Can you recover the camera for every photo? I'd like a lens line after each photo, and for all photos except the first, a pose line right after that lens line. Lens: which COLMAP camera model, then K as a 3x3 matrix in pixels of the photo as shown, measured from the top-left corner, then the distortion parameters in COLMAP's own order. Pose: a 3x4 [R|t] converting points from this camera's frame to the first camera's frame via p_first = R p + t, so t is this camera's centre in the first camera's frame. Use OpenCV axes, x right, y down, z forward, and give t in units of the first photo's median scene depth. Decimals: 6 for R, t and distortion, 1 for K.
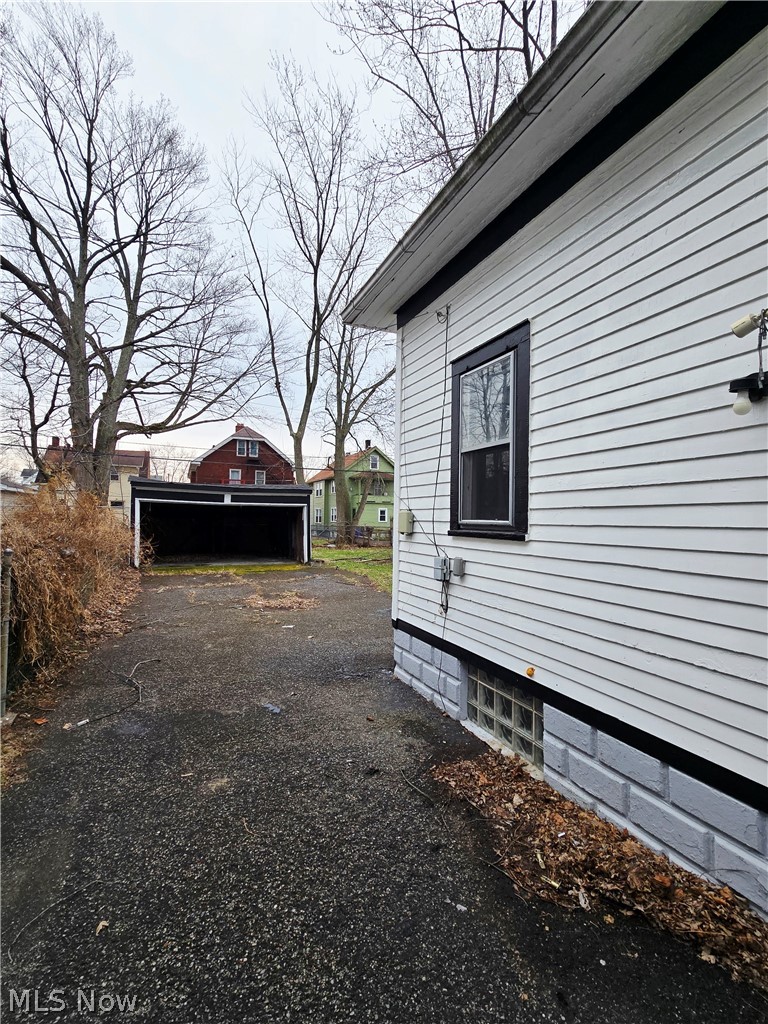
lens RADIAL K [[473.4, 0, 385.0], [0, 473.4, 509.9], [0, 0, 1]] dist [-0.000150, 0.001908]
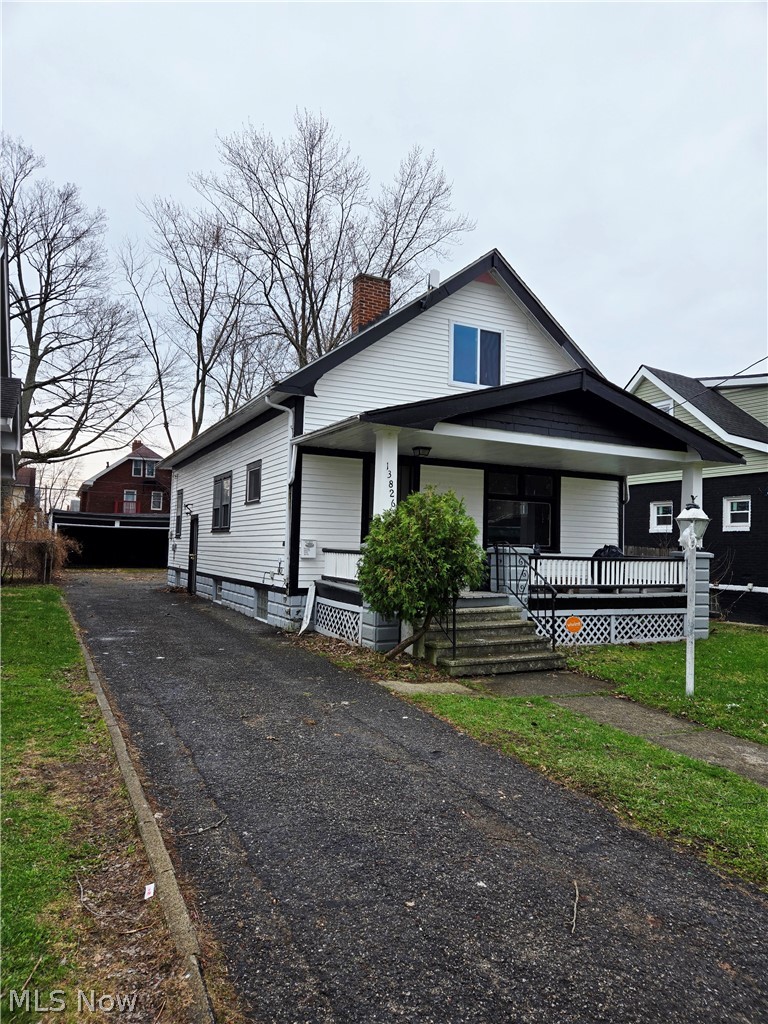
lens RADIAL K [[677.2, 0, 384.0], [0, 677.2, 512.0], [0, 0, 1]] dist [0.103536, -0.085638]
pose [[0.999206, 0.012465, 0.037833, 0.240395], [-0.011154, 0.999337, -0.034671, 0.002705], [-0.038240, 0.034221, 0.998682, -0.675331]]
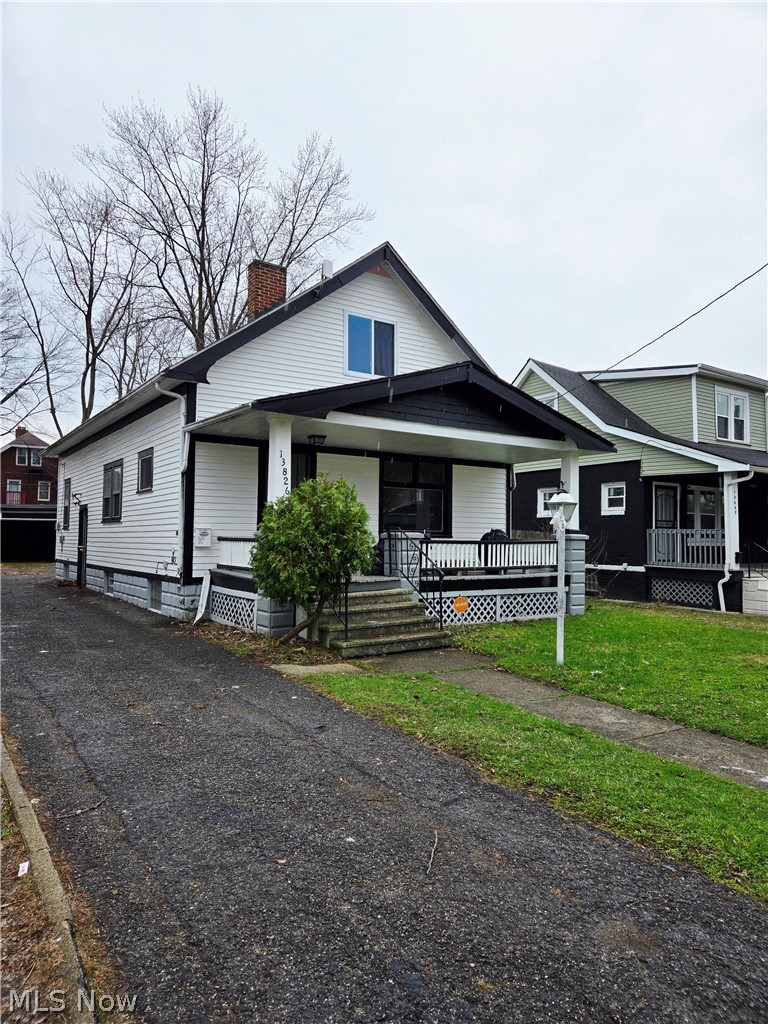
lens RADIAL K [[679.0, 0, 375.9], [0, 679.0, 508.4], [0, 0, 1]] dist [0.099340, -0.081888]
pose [[0.986744, 0.001620, 0.162276, 0.246681], [0.002275, 0.999714, -0.023813, 0.003816], [-0.162268, 0.023866, 0.986458, -0.684990]]
